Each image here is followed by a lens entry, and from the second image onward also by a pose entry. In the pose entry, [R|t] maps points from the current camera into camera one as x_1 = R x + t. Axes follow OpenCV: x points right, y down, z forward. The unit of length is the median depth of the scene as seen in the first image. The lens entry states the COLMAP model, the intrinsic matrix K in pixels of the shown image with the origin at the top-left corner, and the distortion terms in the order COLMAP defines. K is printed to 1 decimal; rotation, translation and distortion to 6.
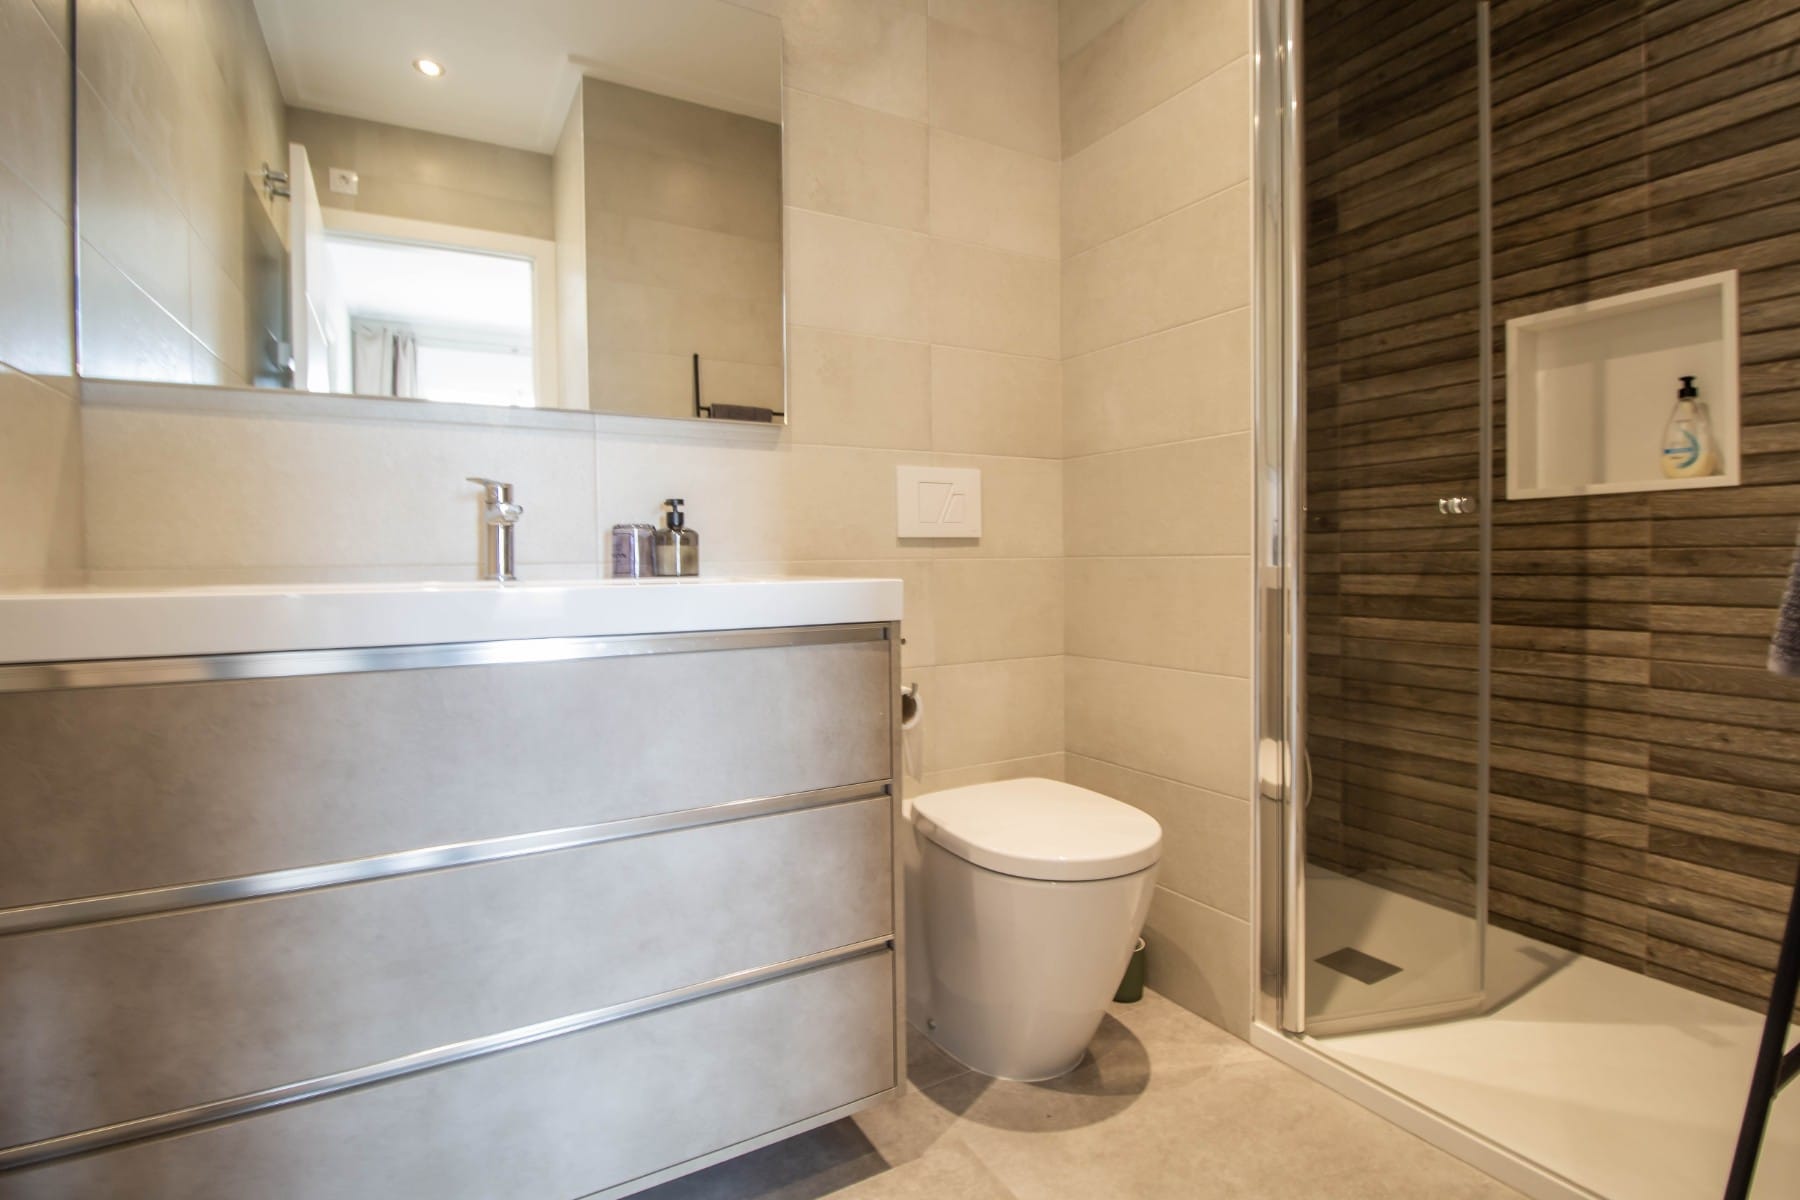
lens RADIAL K [[832.3, 0, 896.9], [0, 832.3, 582.8], [0, 0, 1]] dist [-0.001883, -0.010622]
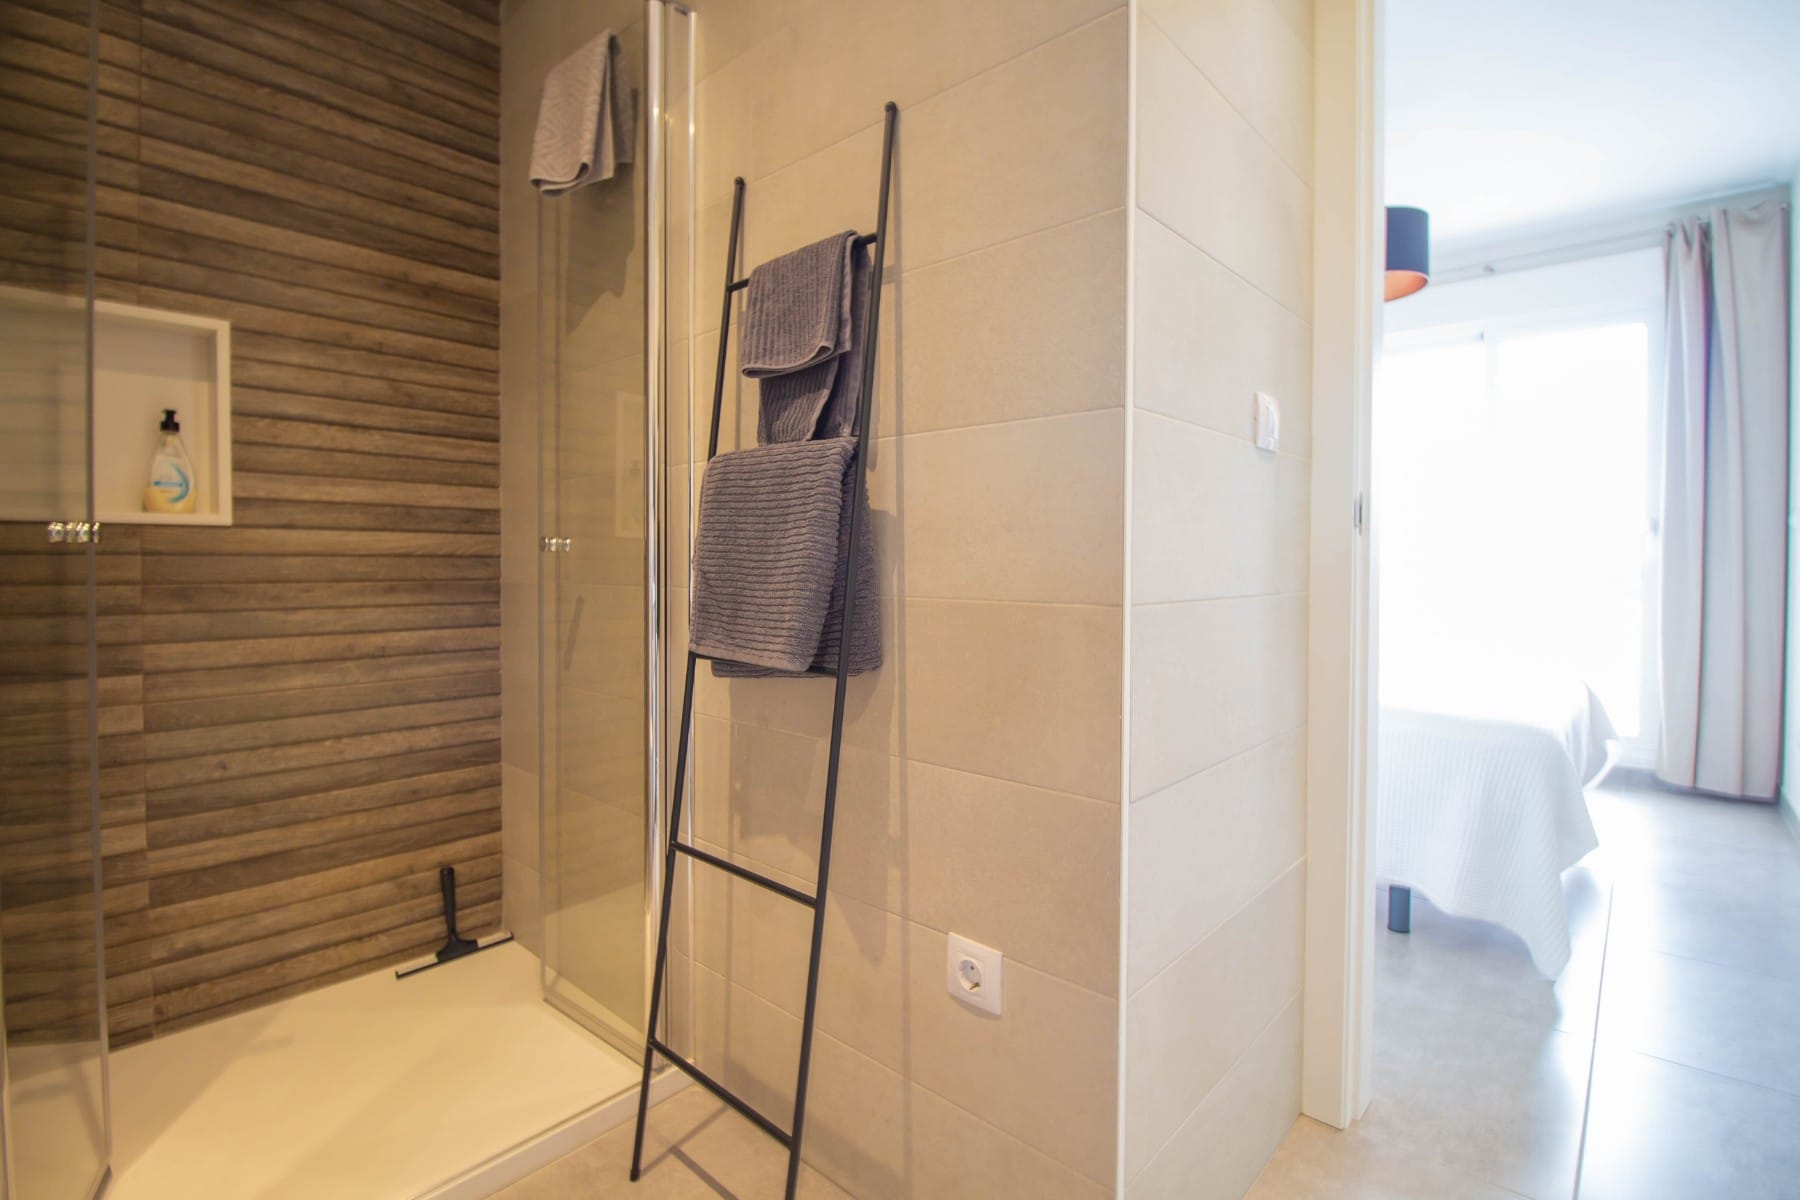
lens RADIAL K [[832.3, 0, 896.9], [0, 832.3, 582.8], [0, 0, 1]] dist [-0.001883, -0.010622]
pose [[-0.306132, -0.009237, 0.951944, -0.246839], [0.028716, 0.999408, 0.018933, -0.037926], [-0.951556, 0.033132, -0.305686, 0.485334]]
